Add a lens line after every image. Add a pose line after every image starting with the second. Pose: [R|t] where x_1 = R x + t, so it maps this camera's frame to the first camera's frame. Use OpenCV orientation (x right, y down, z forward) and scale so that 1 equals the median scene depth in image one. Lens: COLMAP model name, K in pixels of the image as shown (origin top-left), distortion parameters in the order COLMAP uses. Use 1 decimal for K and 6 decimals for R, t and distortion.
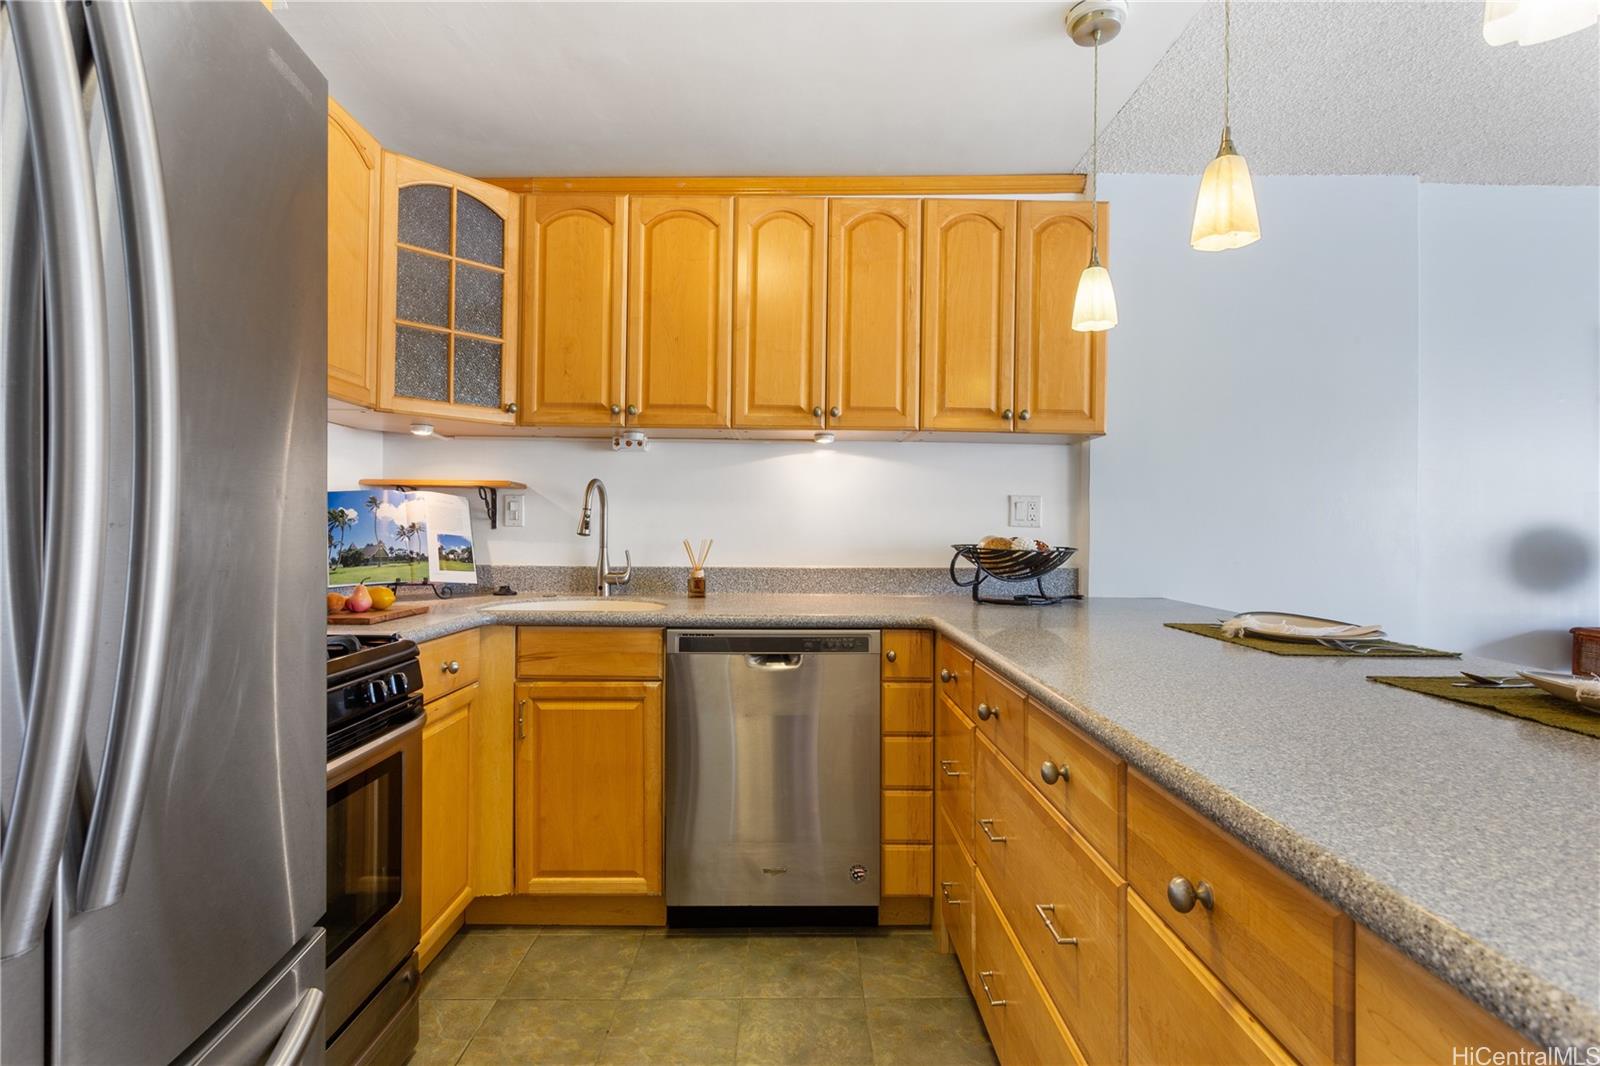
lens RADIAL K [[749.7, 0, 800.0], [0, 749.7, 533.0], [0, 0, 1]] dist [-0.001365, 0.000176]
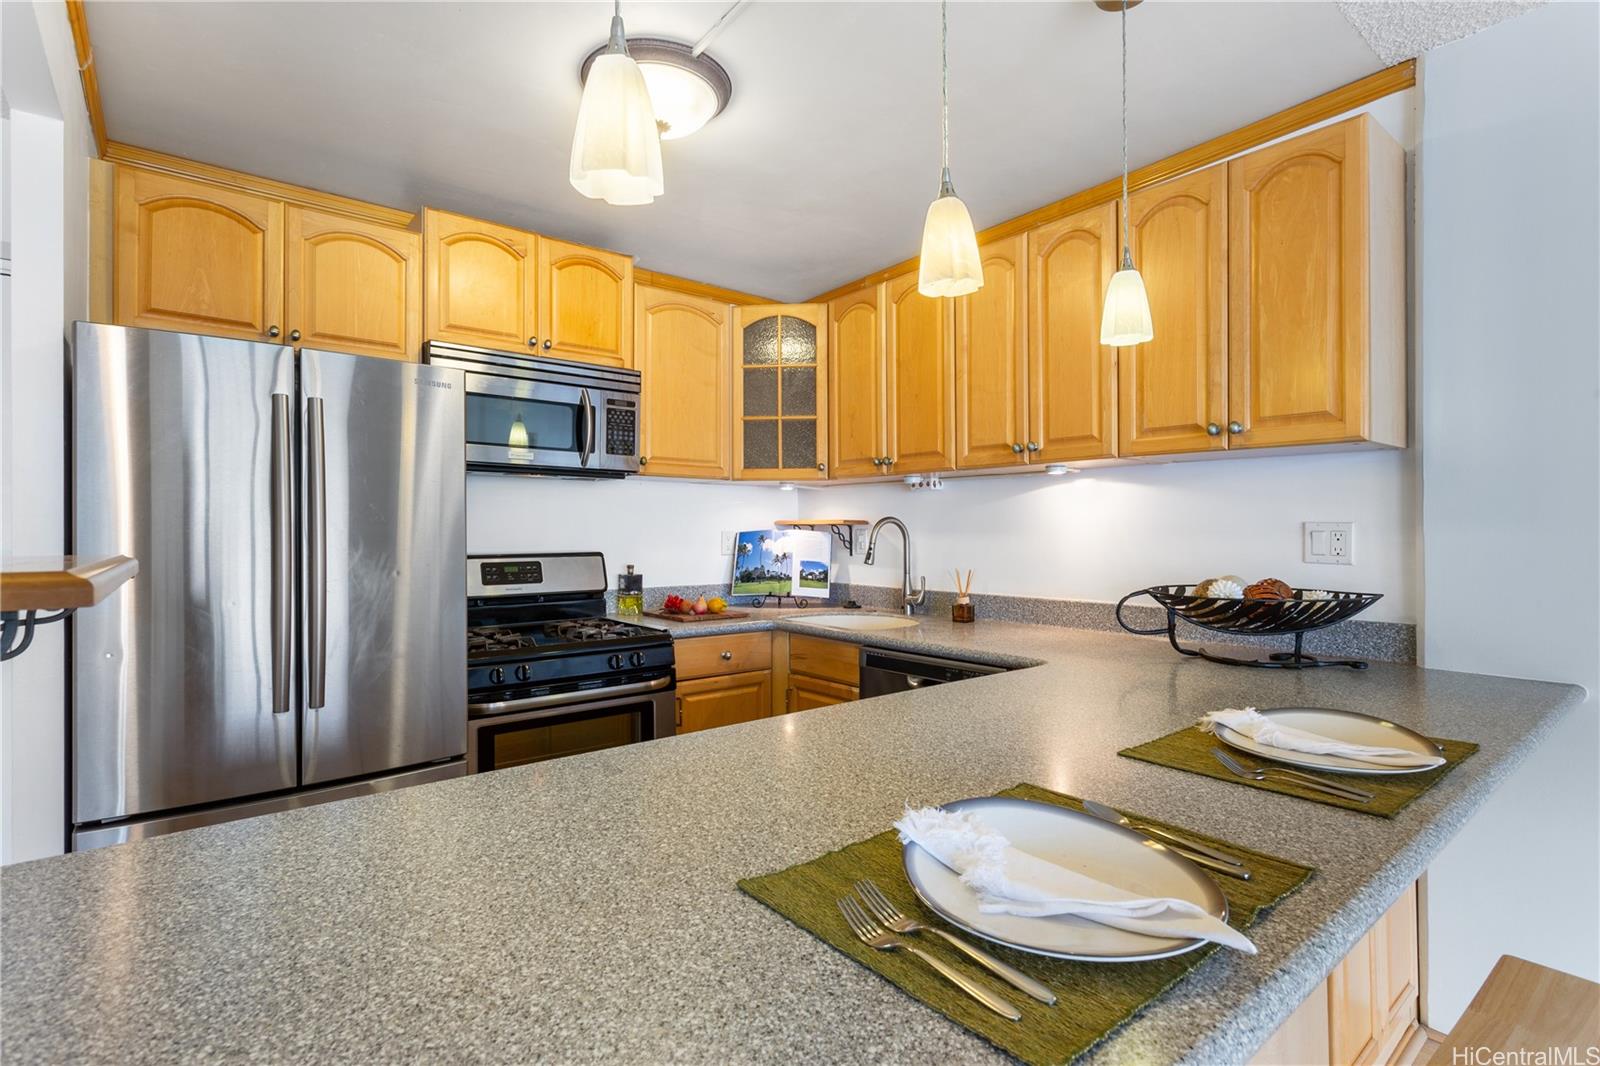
lens RADIAL K [[771.8, 0, 800.0], [0, 771.8, 533.0], [0, 0, 1]] dist [0.002699, 0.000362]
pose [[0.625291, -0.008290, -0.780348, 0.636332], [0.008110, 0.999959, -0.004124, -0.044322], [0.780350, -0.003750, 0.625332, 0.117892]]
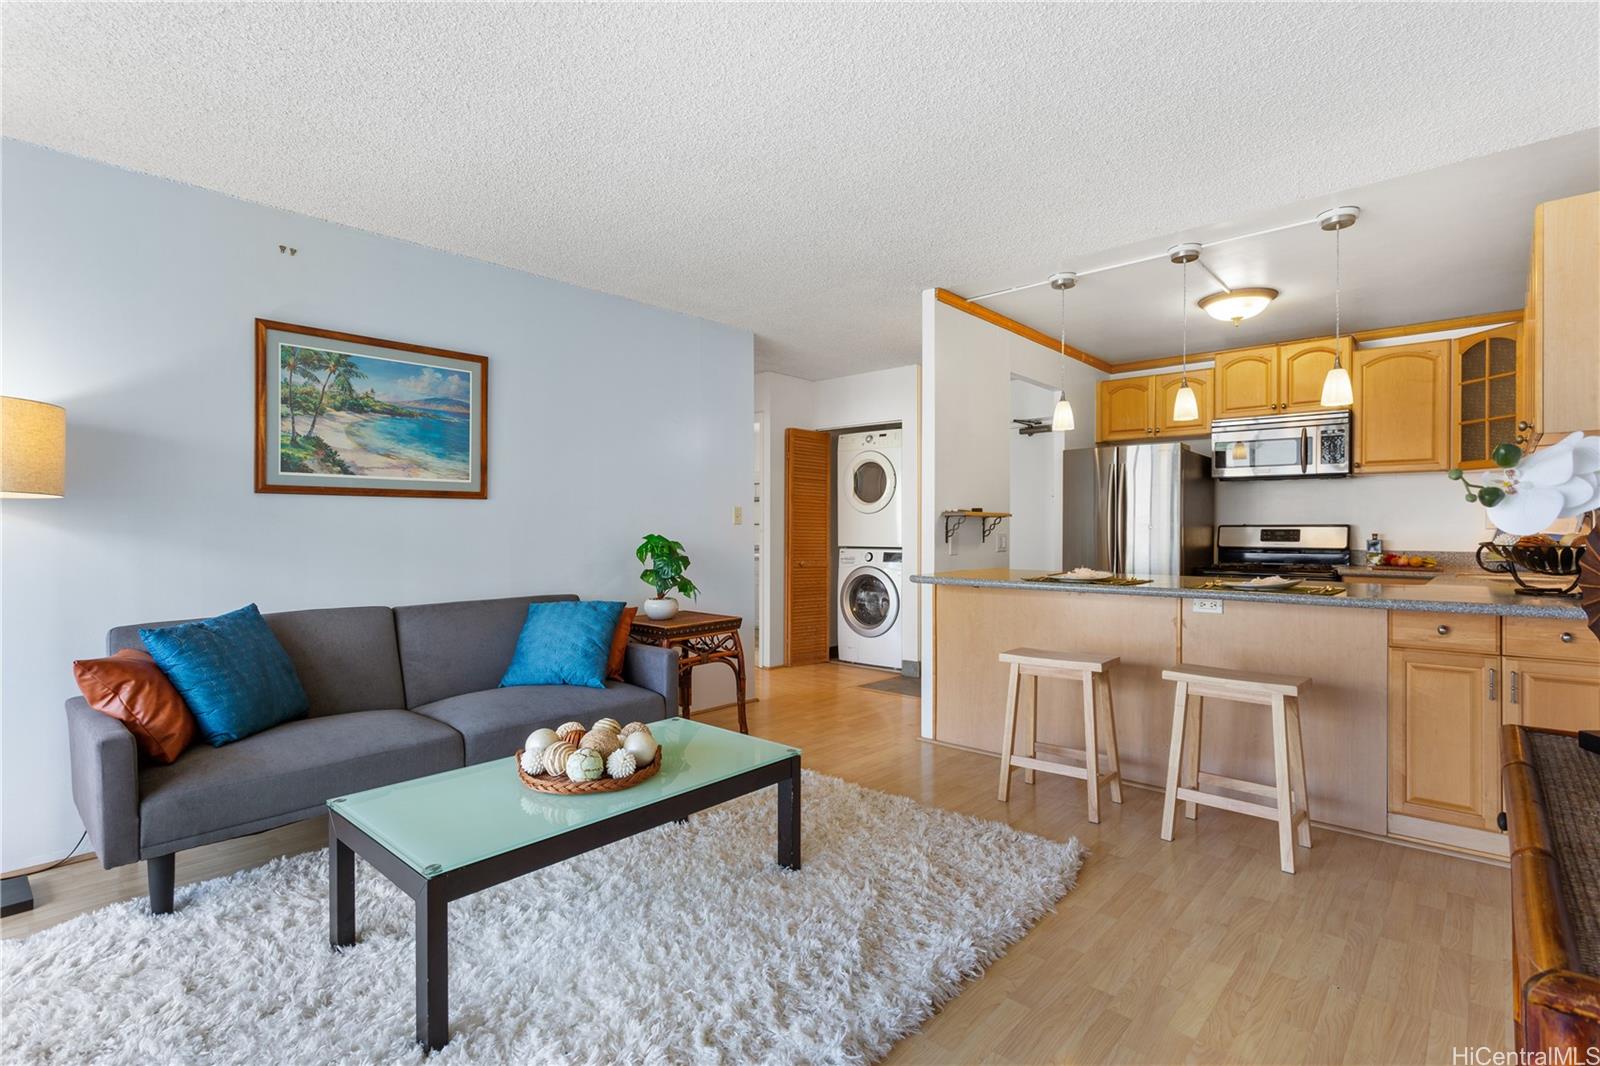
lens RADIAL K [[749.7, 0, 800.0], [0, 749.7, 533.0], [0, 0, 1]] dist [-0.001365, 0.000176]
pose [[-0.686040, -0.002630, -0.727559, 1.802605], [0.000030, 0.999993, -0.003643, 0.008934], [0.727564, -0.002522, -0.686035, 0.954302]]
